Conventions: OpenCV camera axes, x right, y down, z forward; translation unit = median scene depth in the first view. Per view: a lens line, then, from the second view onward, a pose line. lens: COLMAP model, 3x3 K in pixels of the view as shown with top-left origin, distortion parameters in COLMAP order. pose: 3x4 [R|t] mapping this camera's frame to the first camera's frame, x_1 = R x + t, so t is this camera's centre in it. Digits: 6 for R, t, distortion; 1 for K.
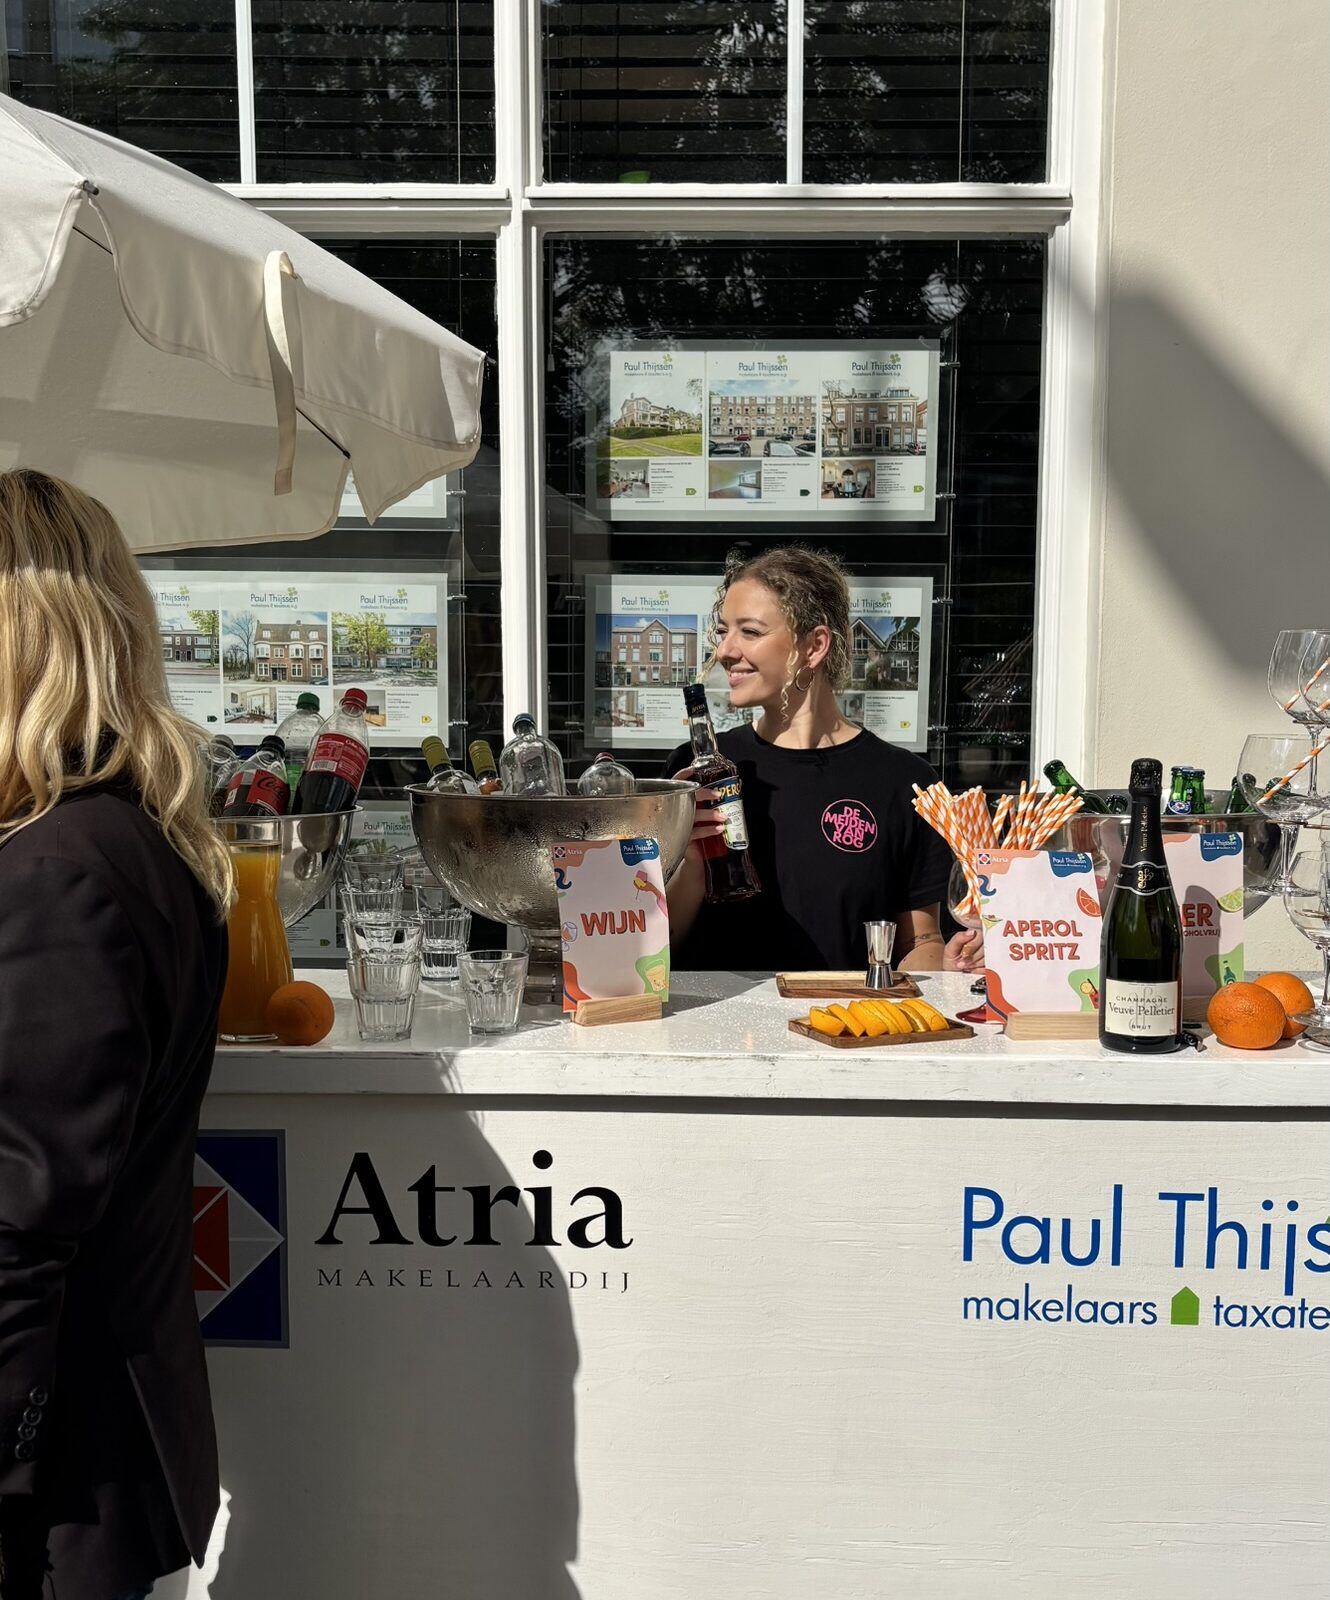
lens RADIAL K [[1760.5, 0, 666.6], [0, 1760.5, 873.5], [0, 0, 1]] dist [0.139251, -0.508278]
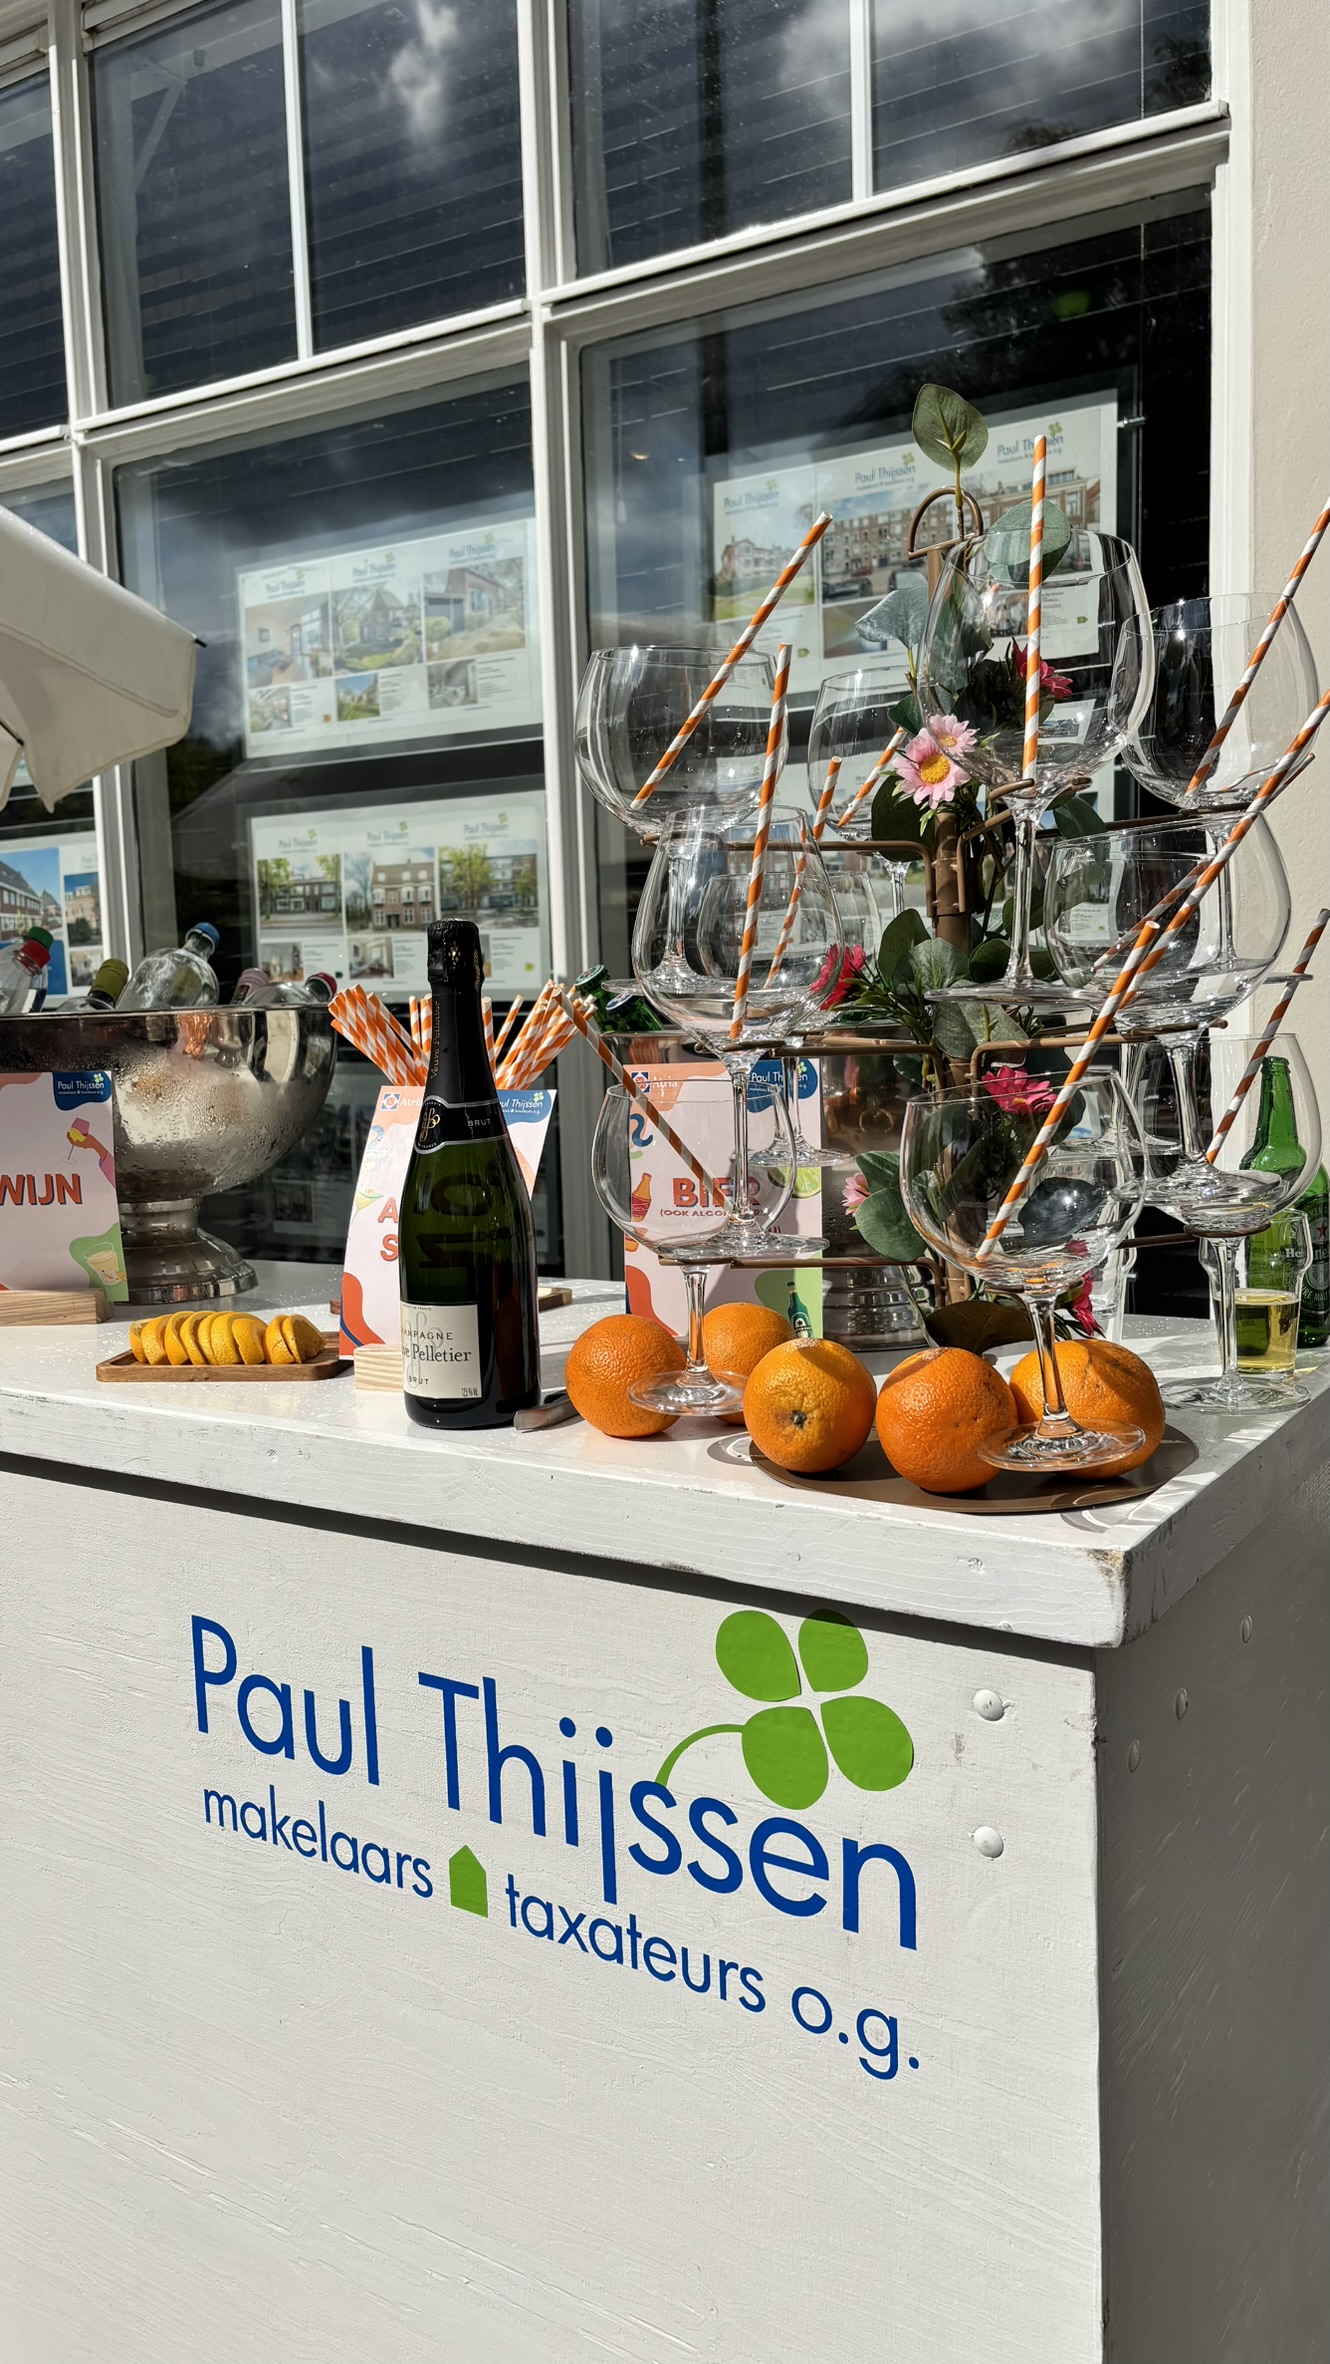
lens RADIAL K [[1800.4, 0, 665.0], [0, 1800.4, 1182.0], [0, 0, 1]] dist [0.064936, -0.197329]
pose [[0.861337, 0.025546, -0.507391, 0.365006], [-0.026790, 0.999629, 0.004851, 0.009084], [0.507327, 0.009414, 0.861702, 0.304983]]
